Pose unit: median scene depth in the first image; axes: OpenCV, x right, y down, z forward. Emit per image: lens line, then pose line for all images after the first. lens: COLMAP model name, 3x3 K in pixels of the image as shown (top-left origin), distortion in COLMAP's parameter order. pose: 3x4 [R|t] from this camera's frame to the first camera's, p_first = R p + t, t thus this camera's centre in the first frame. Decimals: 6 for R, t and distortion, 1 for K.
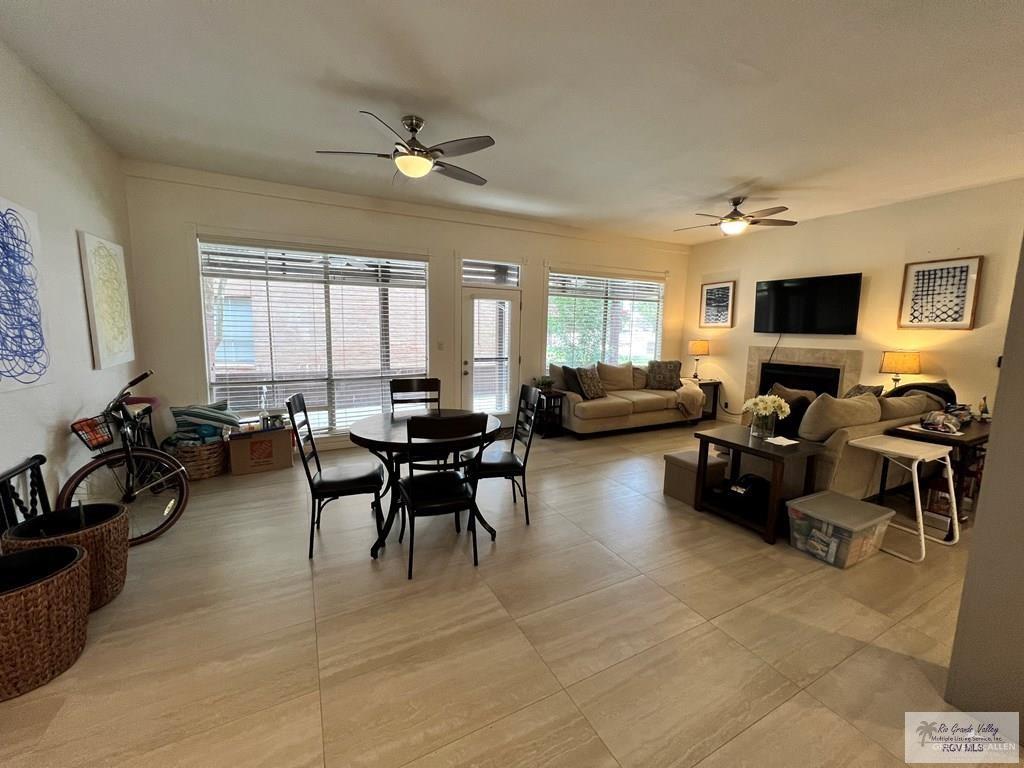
lens RADIAL K [[409.2, 0, 508.7], [0, 409.2, 383.7], [0, 0, 1]] dist [0.000116, -0.000175]
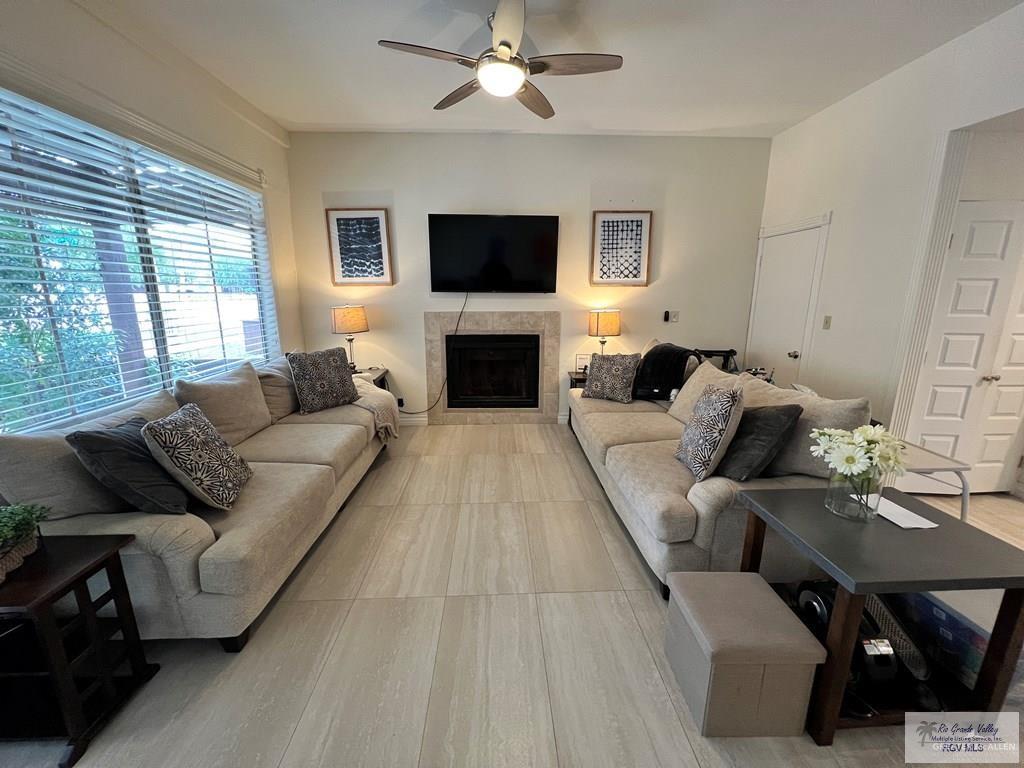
lens RADIAL K [[409.2, 0, 512.9], [0, 409.2, 383.0], [0, 0, 1]] dist [0.000116, -0.000175]
pose [[0.424988, -0.212015, 0.880020, 0.033153], [0.125653, 0.976589, 0.174599, -0.094469], [-0.896435, 0.036374, 0.441679, 0.696329]]
